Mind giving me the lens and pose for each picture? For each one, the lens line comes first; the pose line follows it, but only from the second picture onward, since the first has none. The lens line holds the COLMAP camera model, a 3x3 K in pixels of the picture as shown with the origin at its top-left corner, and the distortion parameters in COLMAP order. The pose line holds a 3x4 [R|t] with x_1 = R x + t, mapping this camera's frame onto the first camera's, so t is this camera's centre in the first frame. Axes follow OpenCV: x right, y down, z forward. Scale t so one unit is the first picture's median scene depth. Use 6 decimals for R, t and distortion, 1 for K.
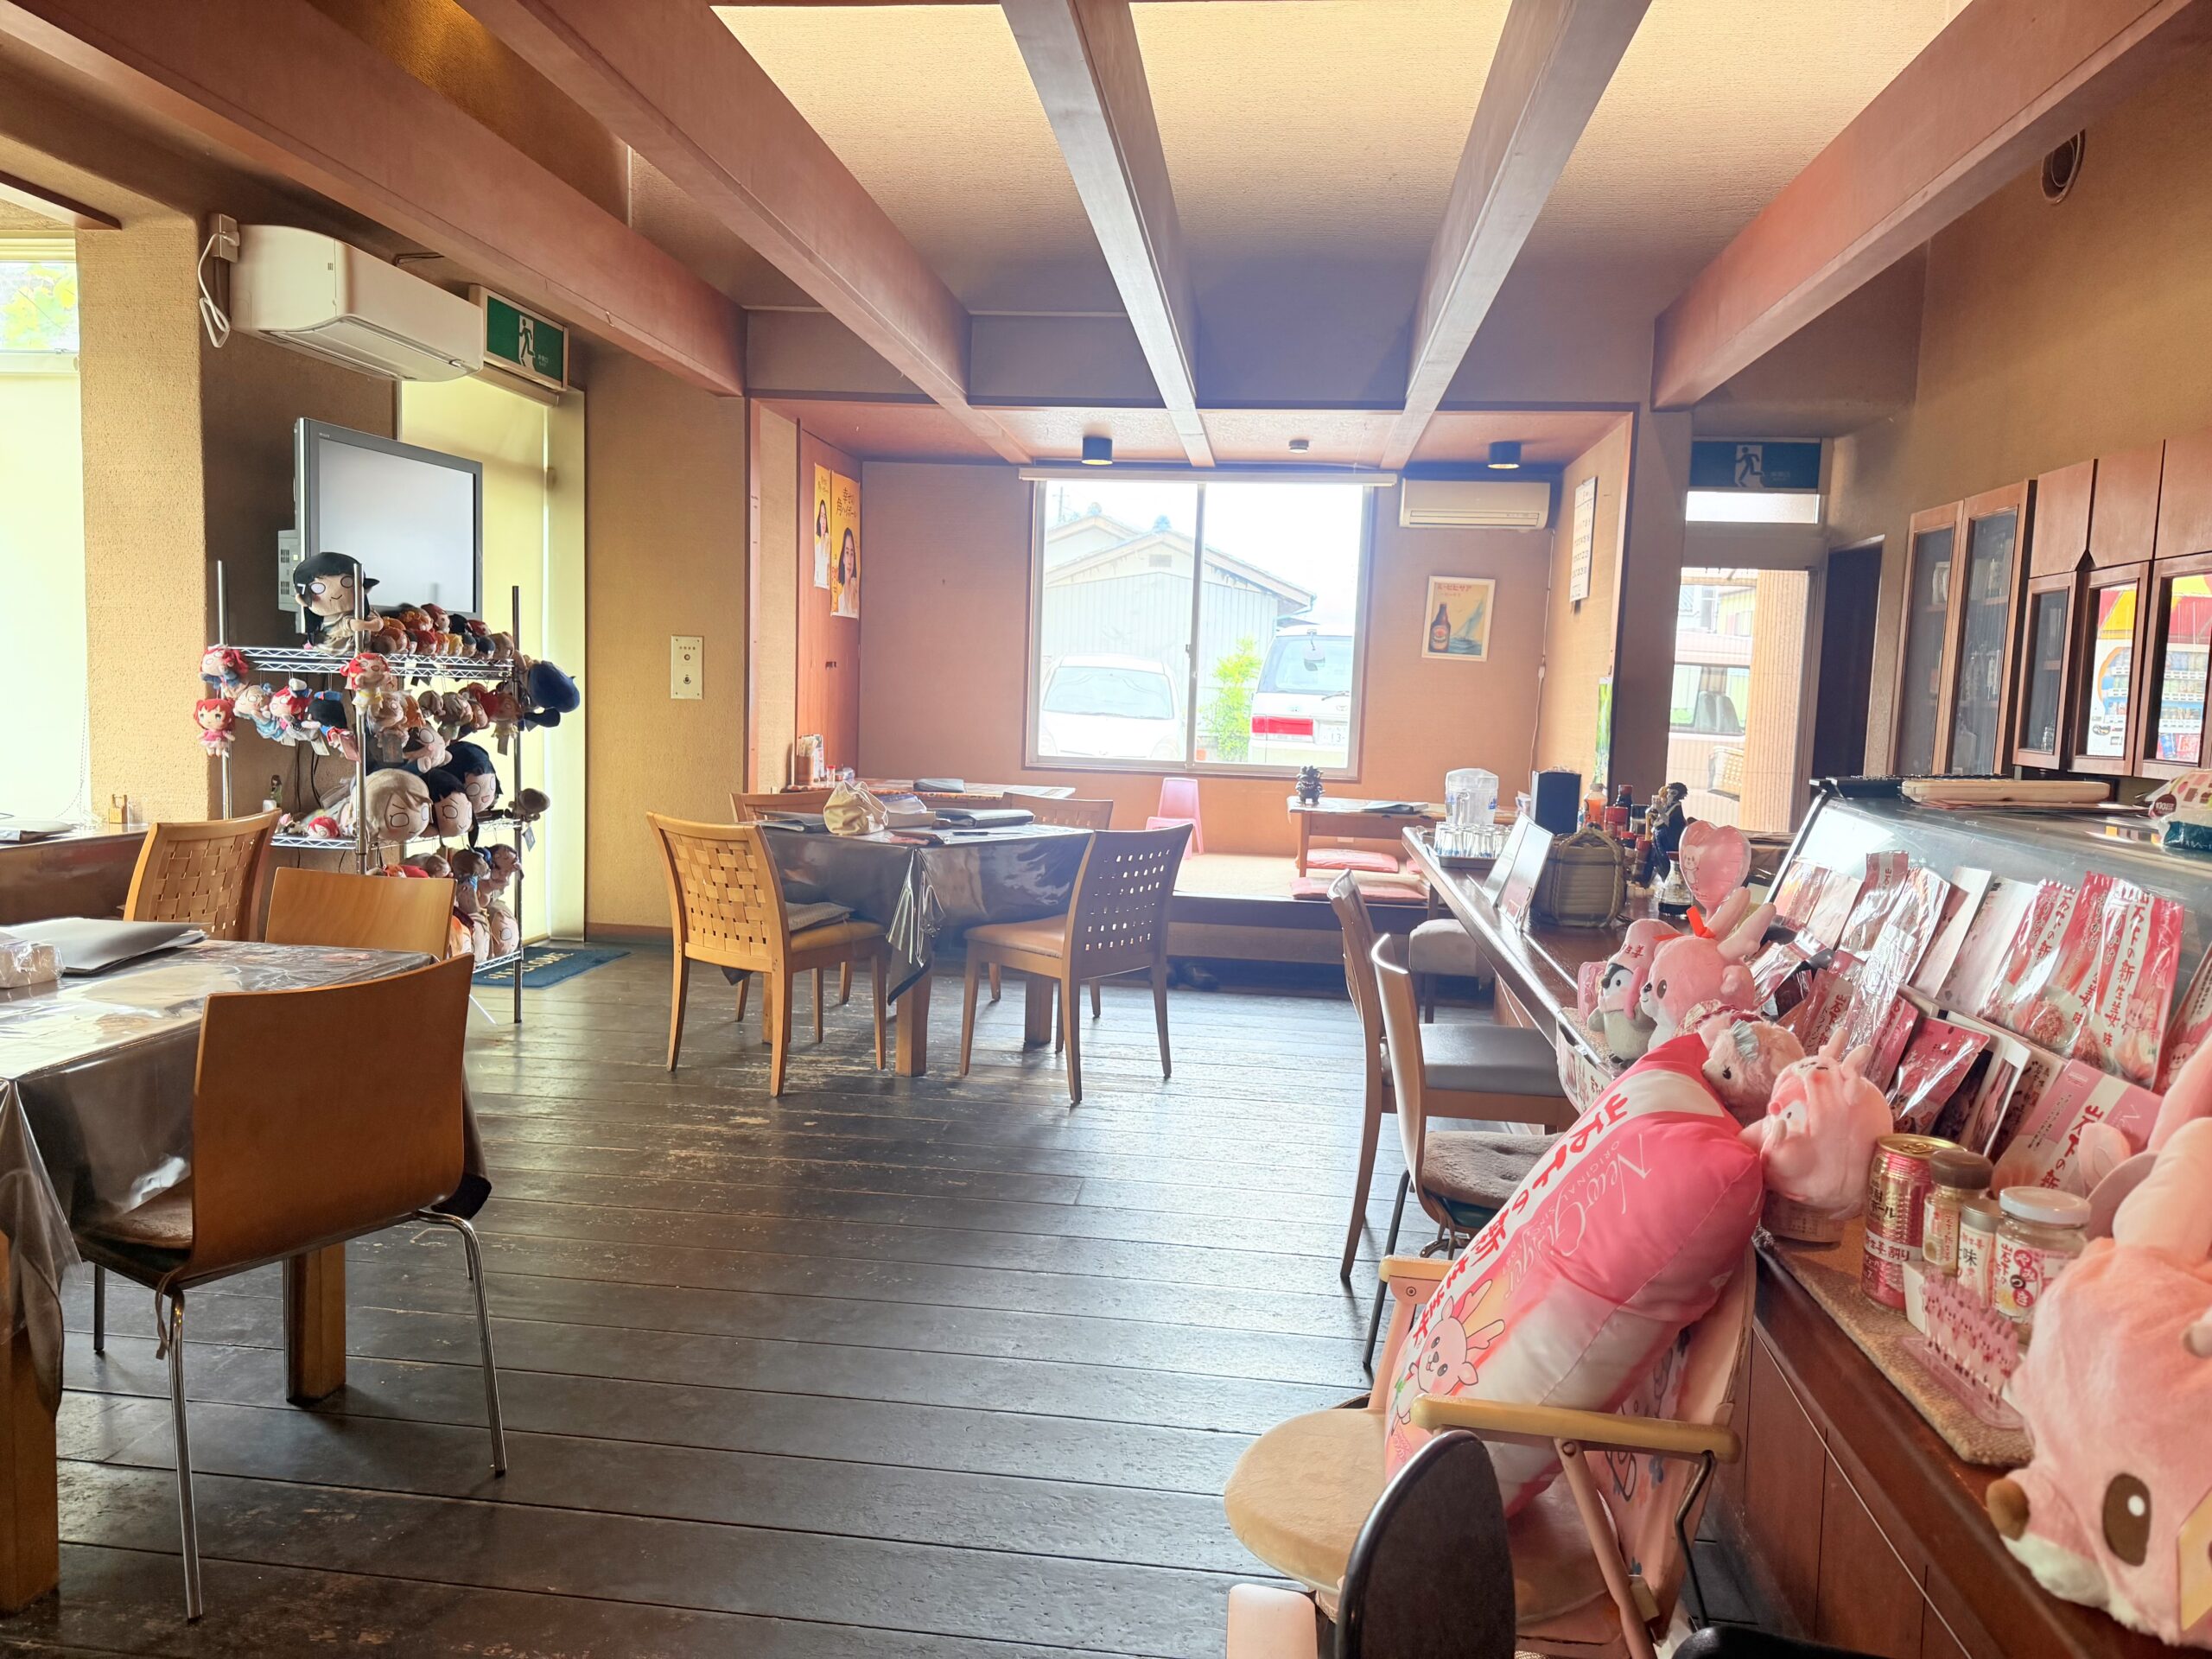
lens RADIAL K [[1553.3, 0, 1090.6], [0, 1553.3, 825.5], [0, 0, 1]] dist [0.049309, -0.066184]
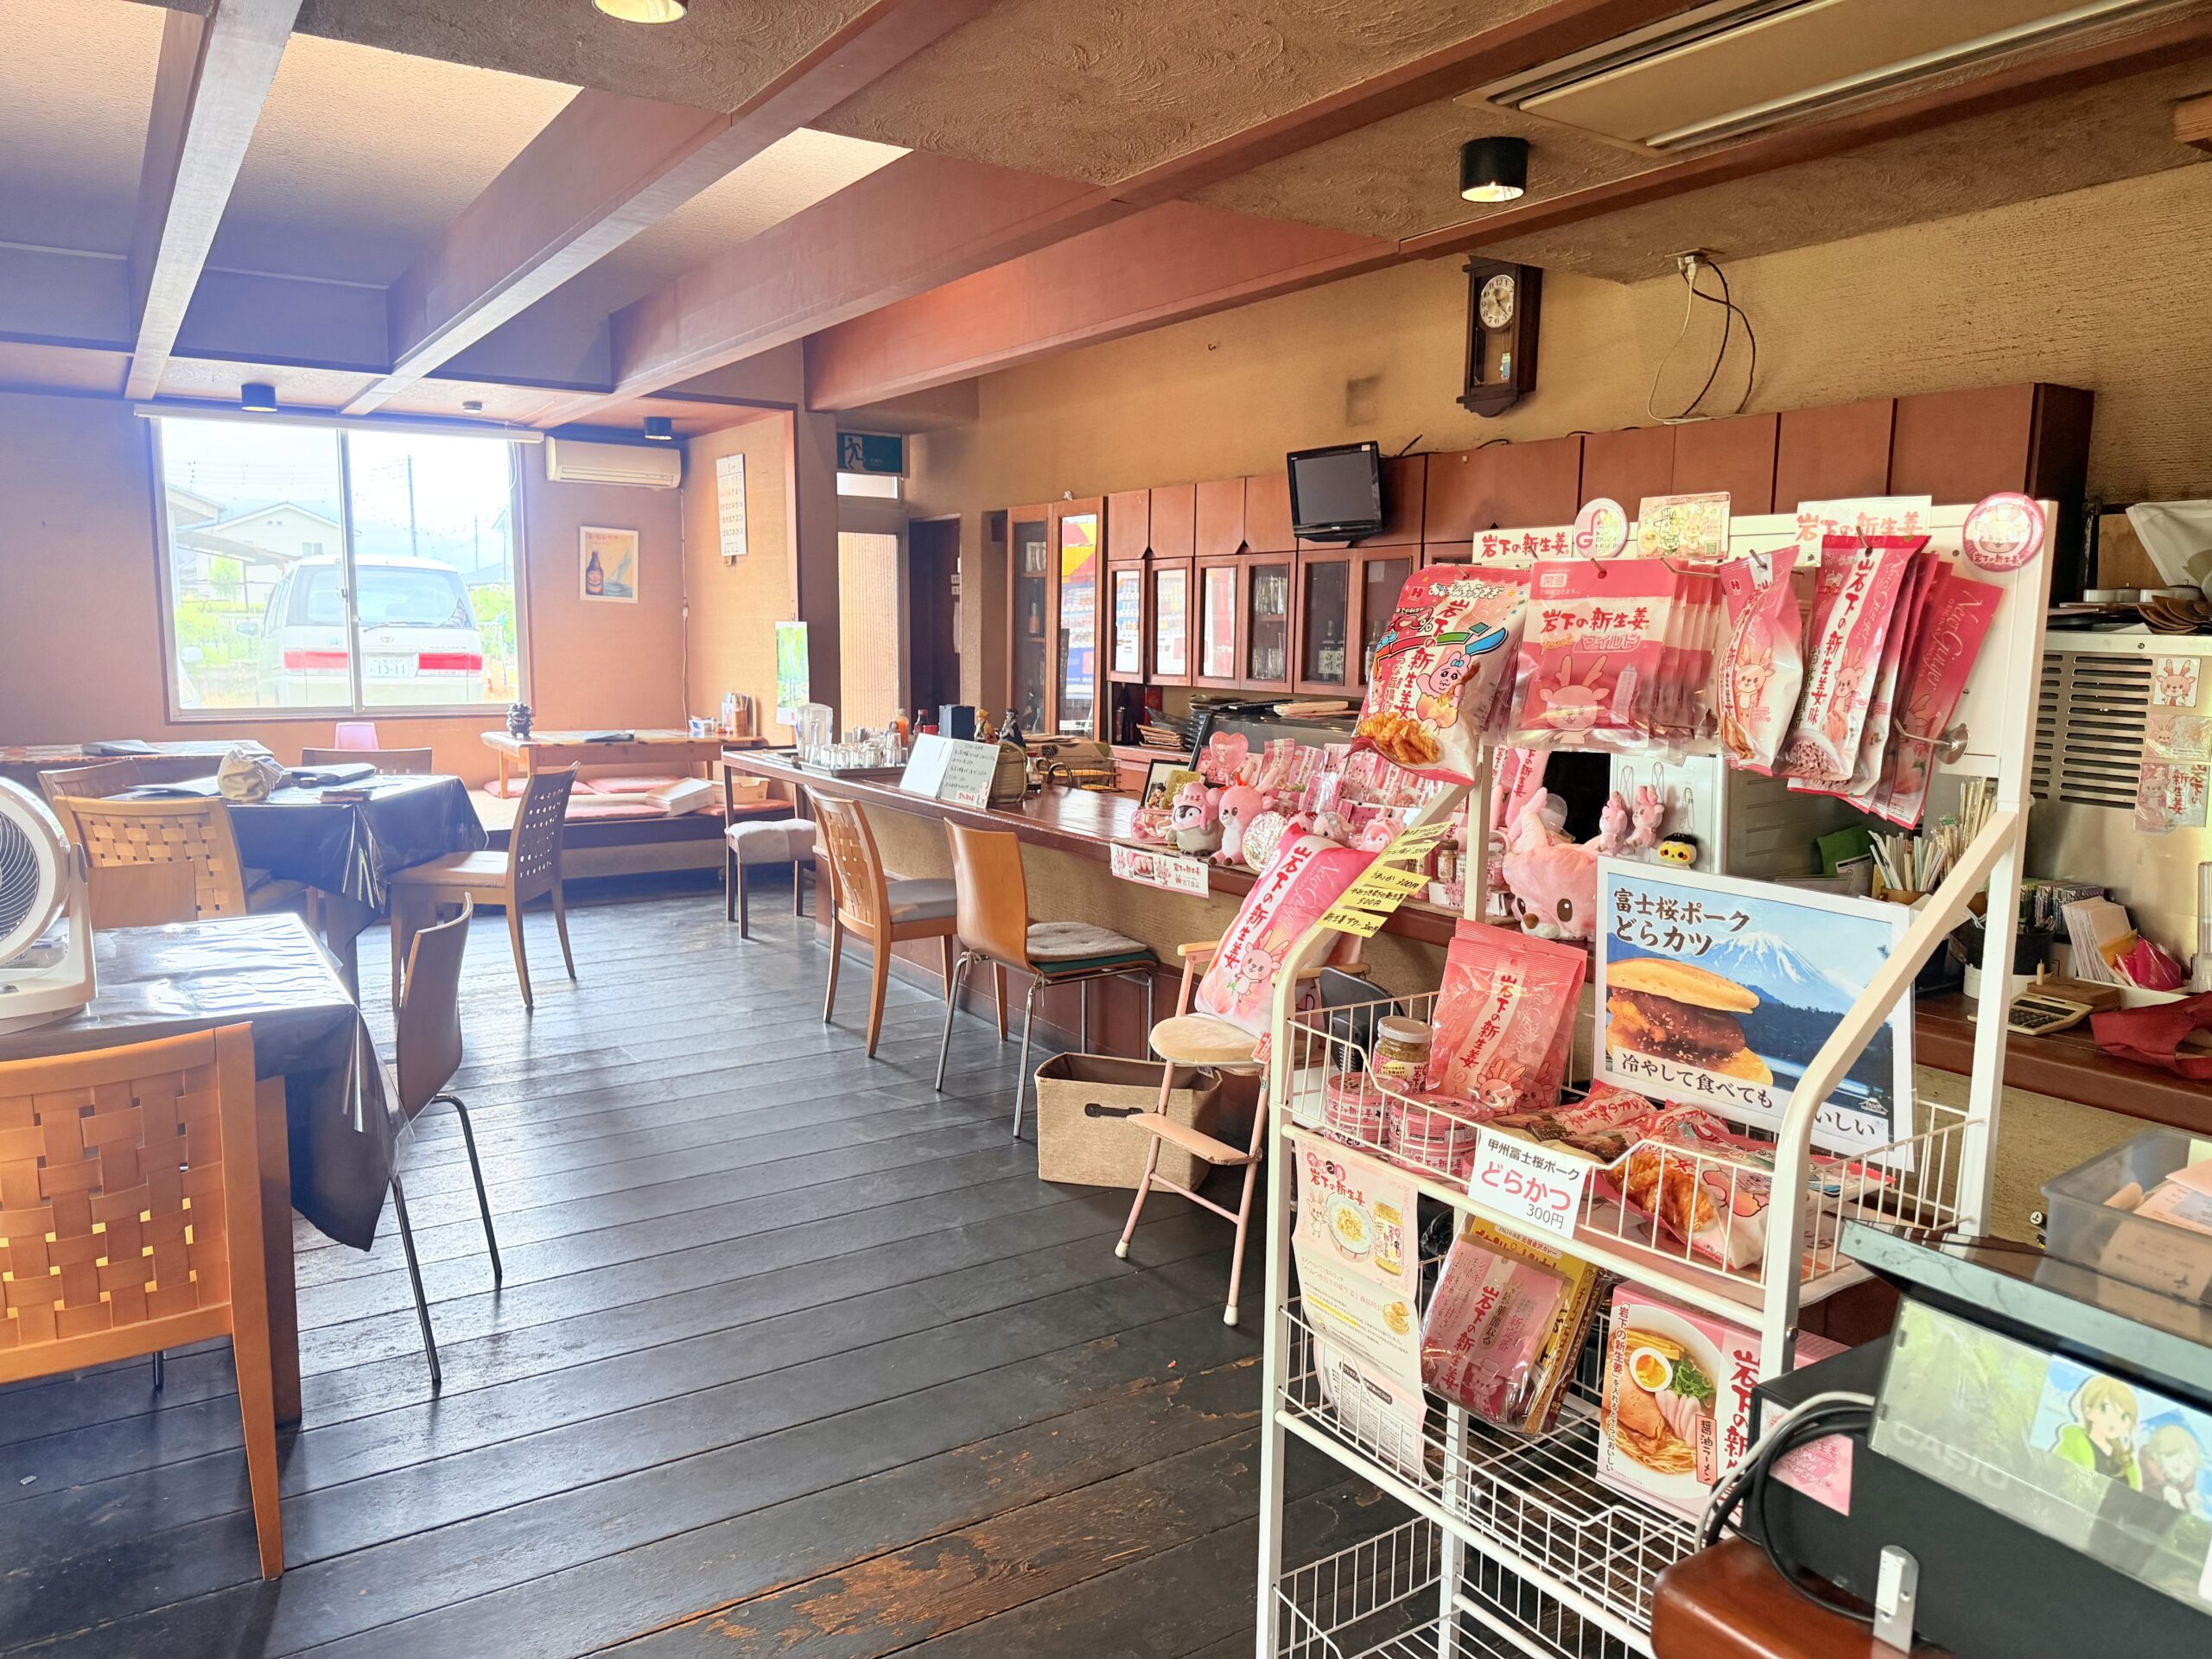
lens RADIAL K [[1553.3, 0, 1118.0], [0, 1553.3, 834.0], [0, 0, 1]] dist [0.049309, -0.066184]
pose [[0.755211, -0.115012, 0.645313, -0.262964], [0.073001, 0.993119, 0.091568, -0.016903], [-0.651404, -0.022045, 0.758410, -0.118510]]
